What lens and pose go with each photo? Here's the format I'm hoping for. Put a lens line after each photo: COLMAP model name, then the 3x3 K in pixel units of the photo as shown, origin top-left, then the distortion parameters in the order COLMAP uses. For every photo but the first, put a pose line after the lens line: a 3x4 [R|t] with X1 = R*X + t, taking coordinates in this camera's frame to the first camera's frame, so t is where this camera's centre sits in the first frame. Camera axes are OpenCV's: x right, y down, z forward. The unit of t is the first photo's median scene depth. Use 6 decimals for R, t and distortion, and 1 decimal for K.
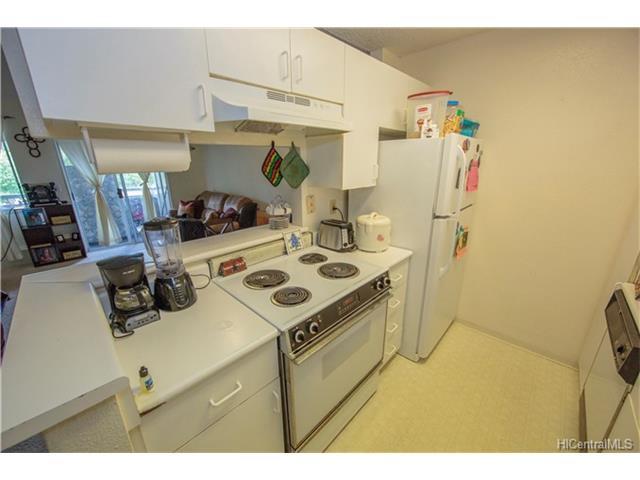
lens RADIAL K [[252.6, 0, 321.8], [0, 252.6, 240.0], [0, 0, 1]] dist [-0.003821, 0.000202]
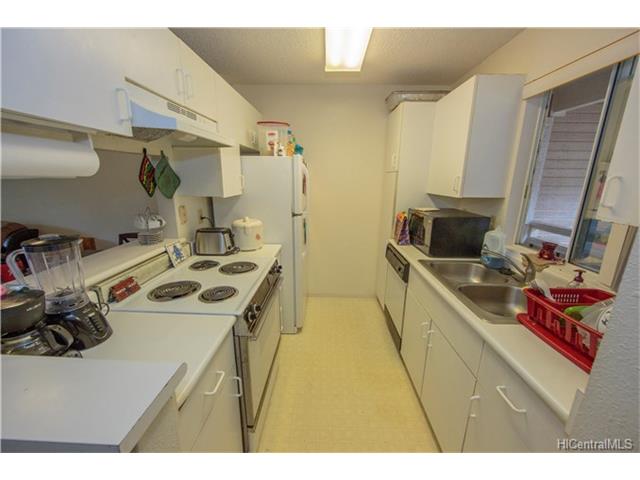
lens RADIAL K [[252.6, 0, 318.9], [0, 252.6, 239.1], [0, 0, 1]] dist [-0.003821, 0.000202]
pose [[0.747148, -0.144949, 0.648660, -0.340812], [0.181633, 0.983310, 0.010518, 0.043171], [-0.639358, 0.109960, 0.761006, -0.083113]]
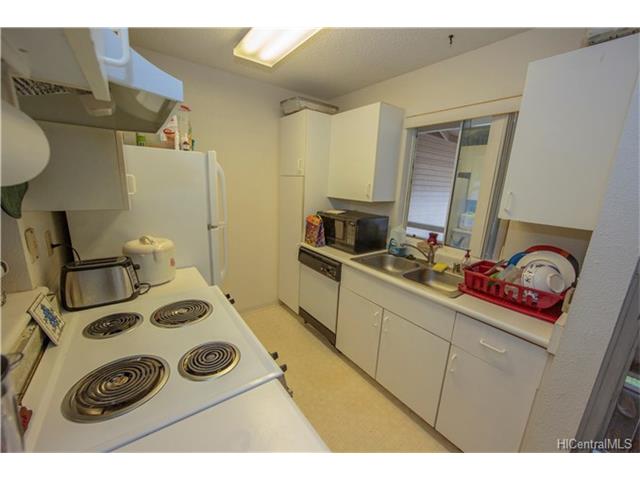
lens RADIAL K [[252.6, 0, 318.4], [0, 252.6, 239.6], [0, 0, 1]] dist [-0.003821, 0.000202]
pose [[0.180765, -0.206686, 0.961564, -0.499673], [0.244100, 0.956508, 0.159711, -0.101929], [-0.952754, 0.205848, 0.223355, 0.354202]]
